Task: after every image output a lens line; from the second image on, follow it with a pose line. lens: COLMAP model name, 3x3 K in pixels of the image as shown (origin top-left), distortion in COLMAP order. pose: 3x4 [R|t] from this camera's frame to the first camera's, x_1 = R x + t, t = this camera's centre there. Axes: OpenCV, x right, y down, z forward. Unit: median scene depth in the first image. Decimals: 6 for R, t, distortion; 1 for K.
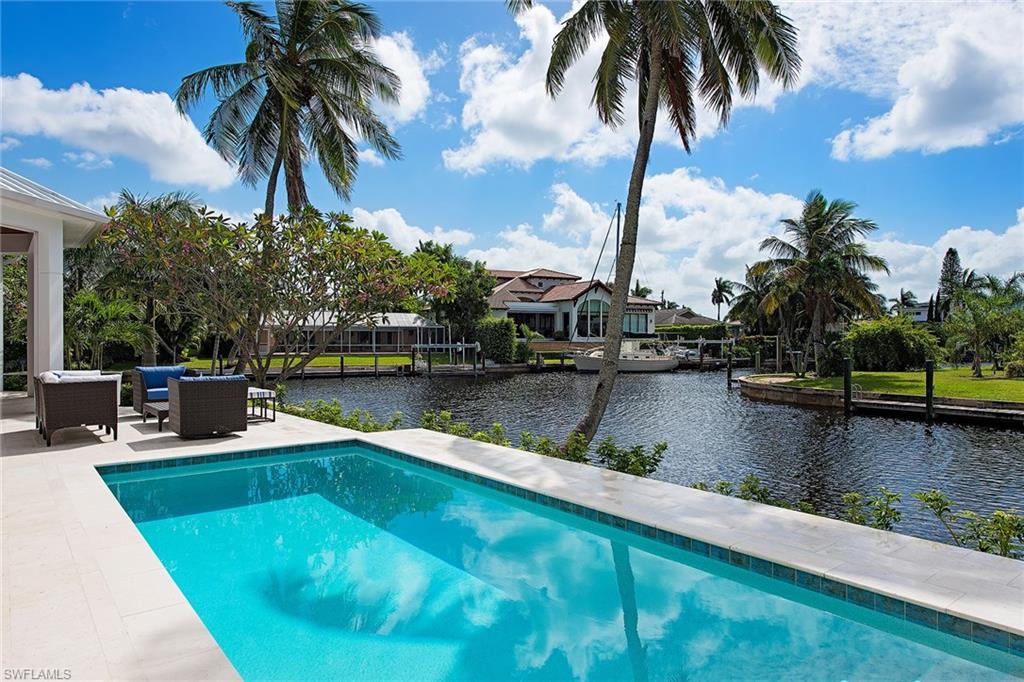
lens RADIAL K [[639.5, 0, 513.7], [0, 639.5, 341.4], [0, 0, 1]] dist [-0.001149, -0.001647]
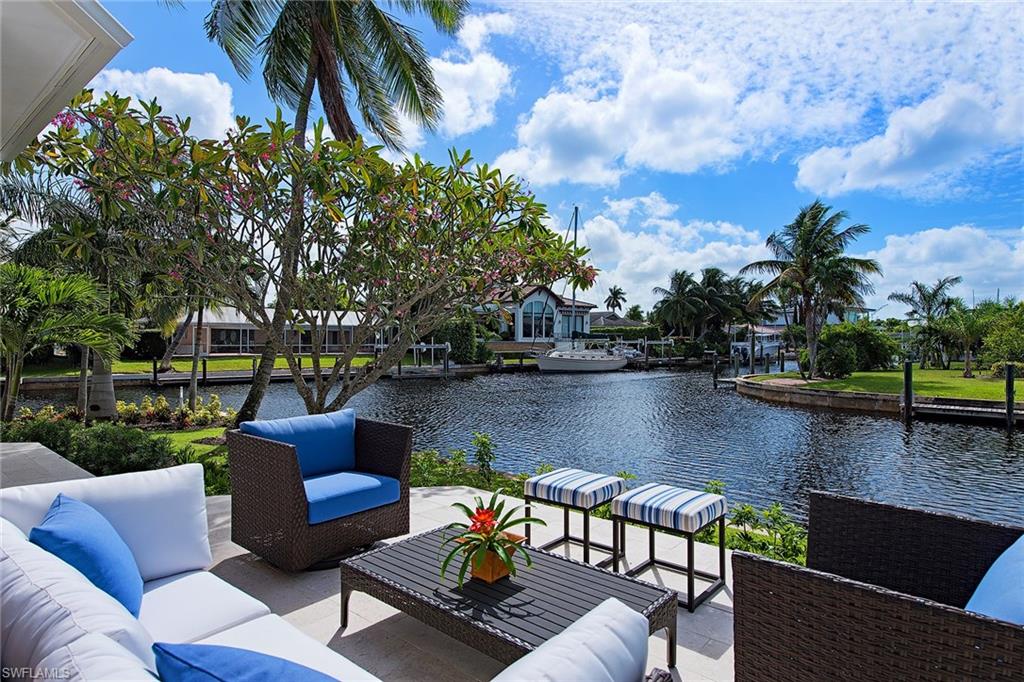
lens RADIAL K [[571.8, 0, 509.7], [0, 571.8, 338.0], [0, 0, 1]] dist [0.000804, 0.000047]
pose [[0.988270, 0.002856, 0.152693, -0.080744], [-0.001916, 0.999978, -0.006302, -0.000161], [-0.152708, 0.005936, 0.988254, 0.111674]]
